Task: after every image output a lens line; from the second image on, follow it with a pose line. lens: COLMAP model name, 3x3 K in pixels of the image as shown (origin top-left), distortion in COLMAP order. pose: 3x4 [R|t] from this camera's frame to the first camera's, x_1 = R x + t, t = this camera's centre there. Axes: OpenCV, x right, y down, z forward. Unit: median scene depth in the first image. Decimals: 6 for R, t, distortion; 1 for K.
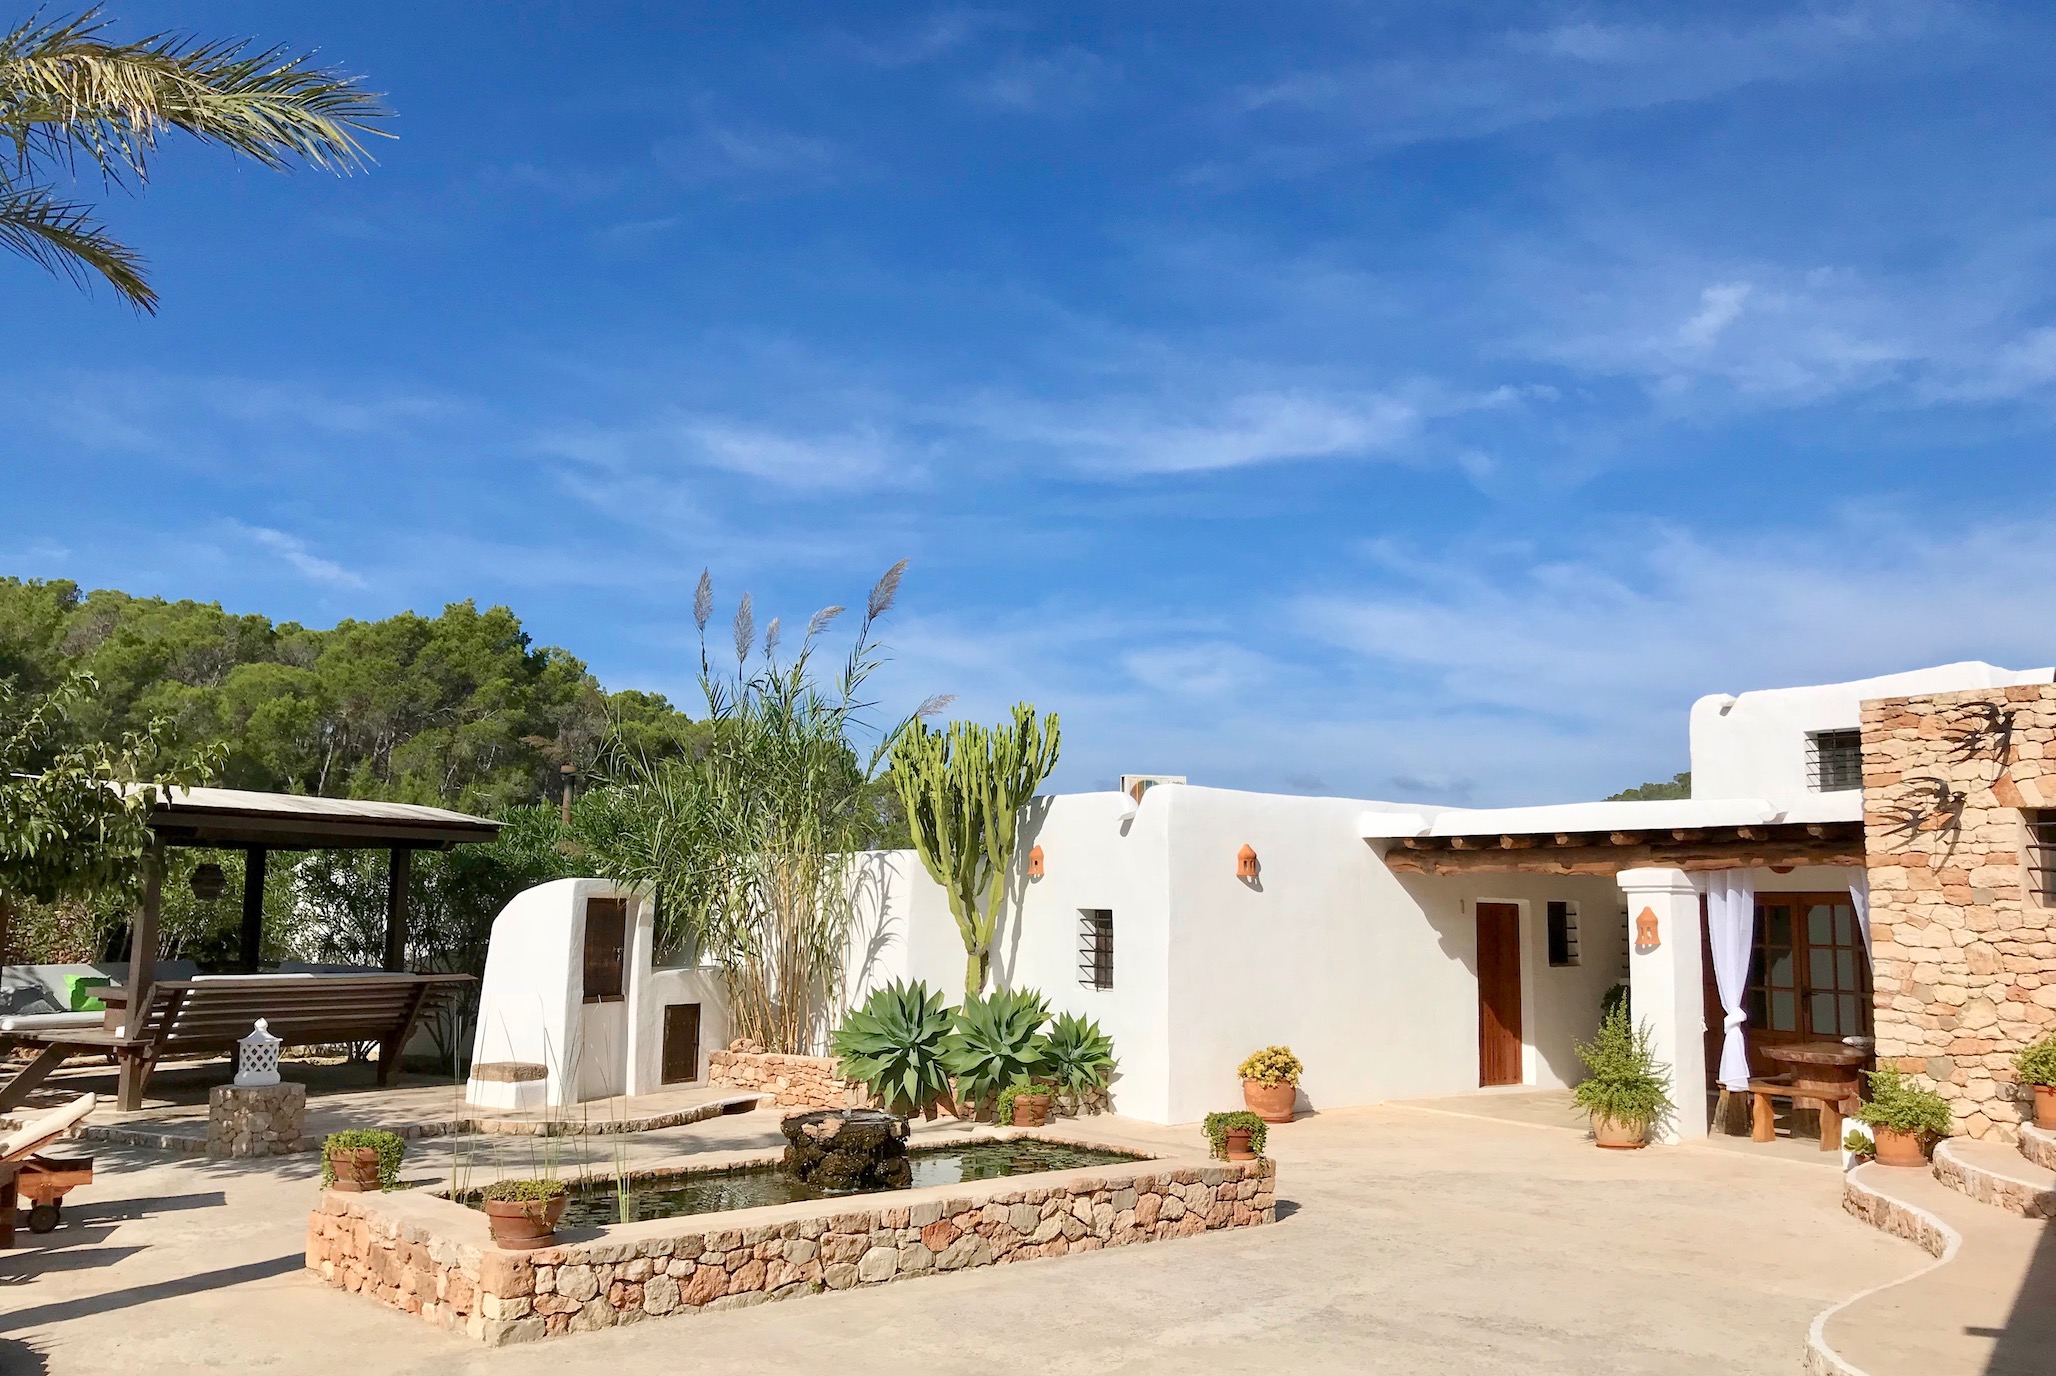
lens RADIAL K [[1639.0, 0, 1028.0], [0, 1639.0, 688.0], [0, 0, 1]] dist [0.009675, 0.004626]
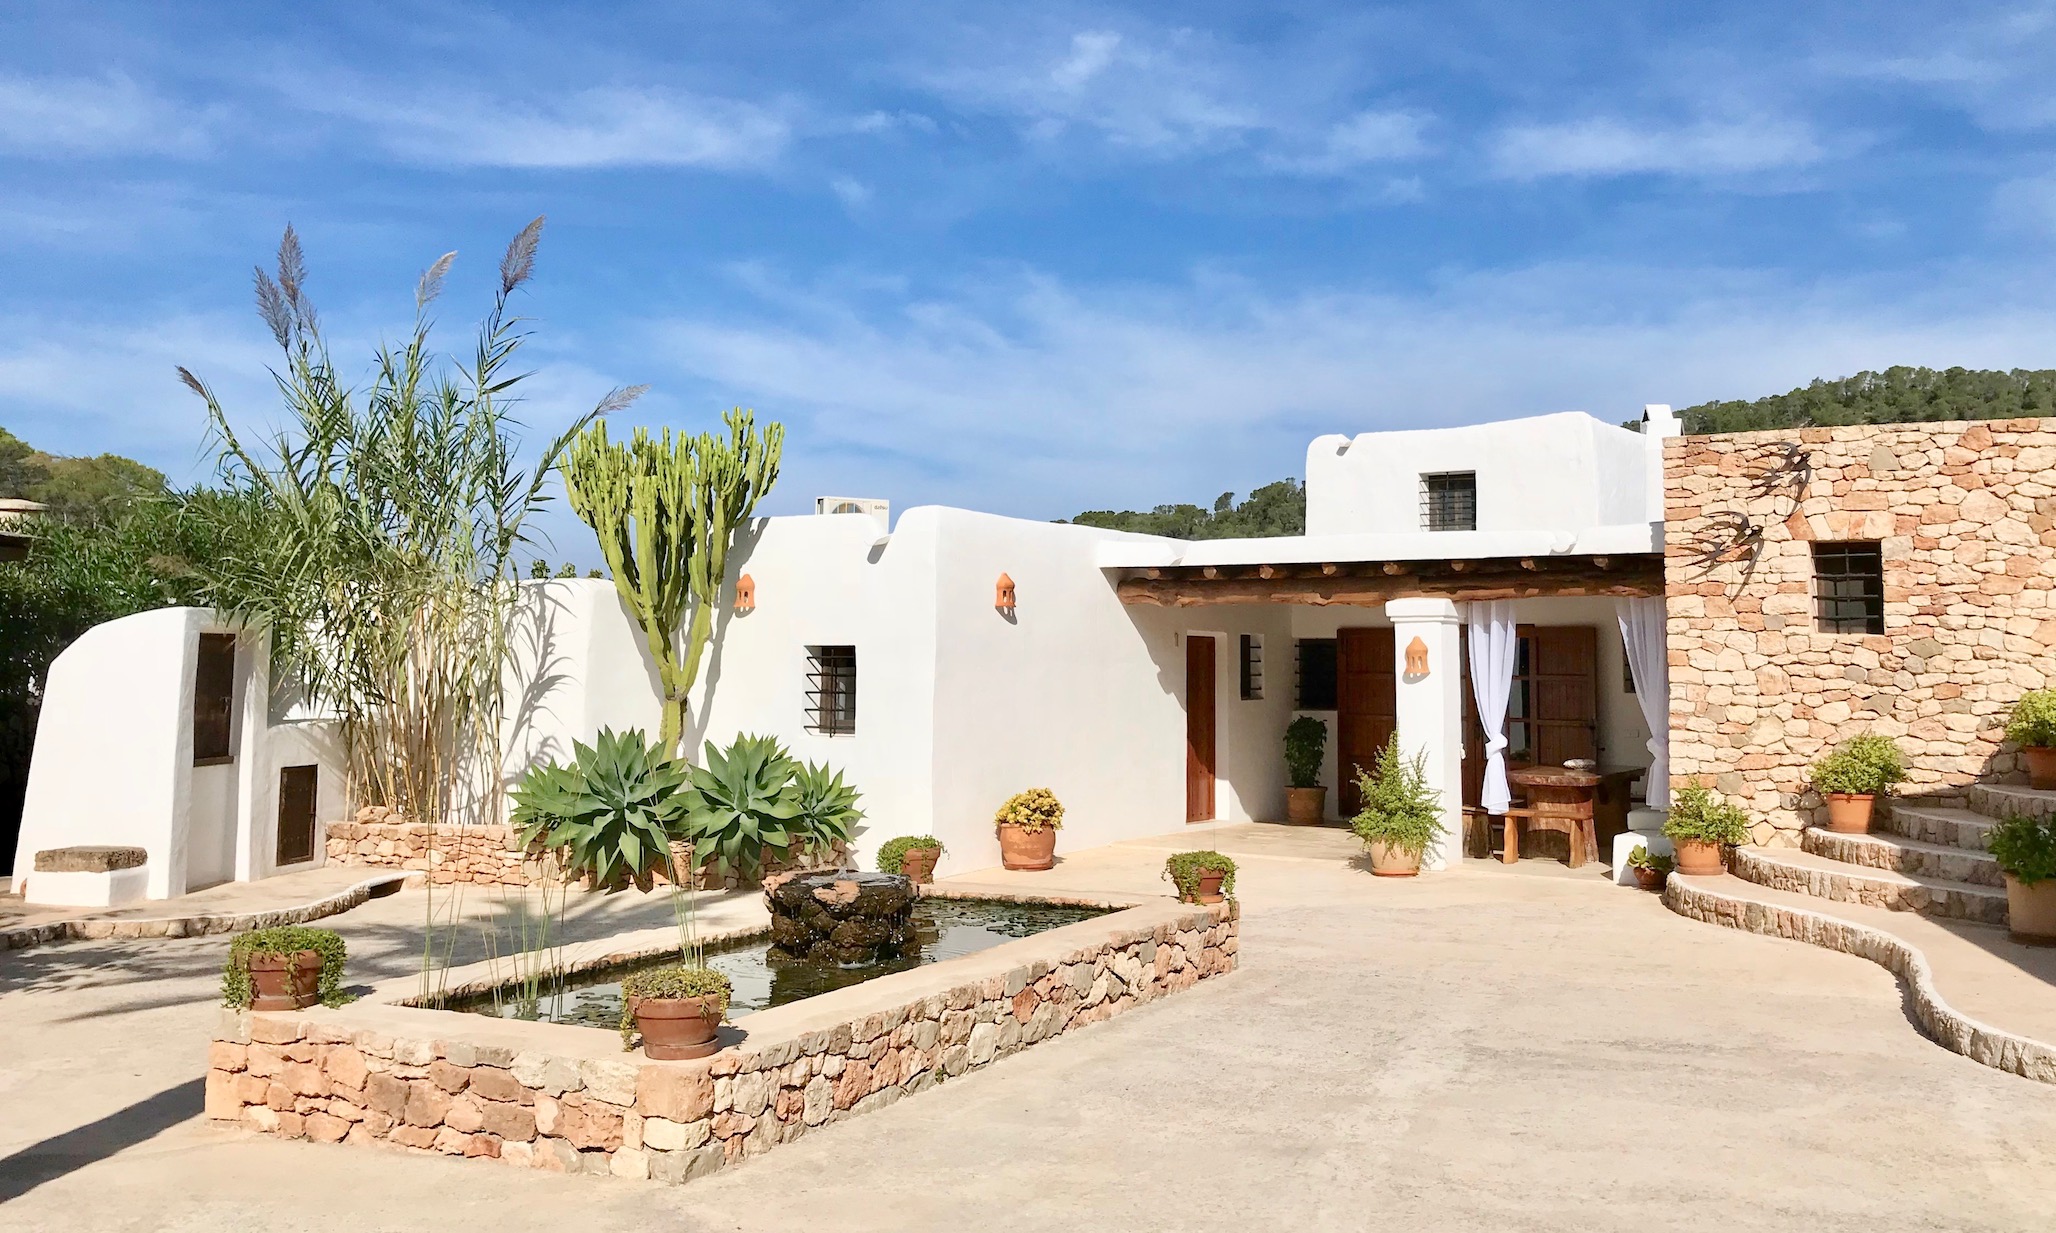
lens RADIAL K [[1761.0, 0, 1028.4], [0, 1761.0, 523.6], [0, 0, 1]] dist [0.065590, -0.138030]
pose [[0.926228, 0.021626, 0.376342, -0.229471], [-0.043197, 0.997866, 0.048971, 0.019677], [-0.374480, -0.061616, 0.925186, 0.086238]]
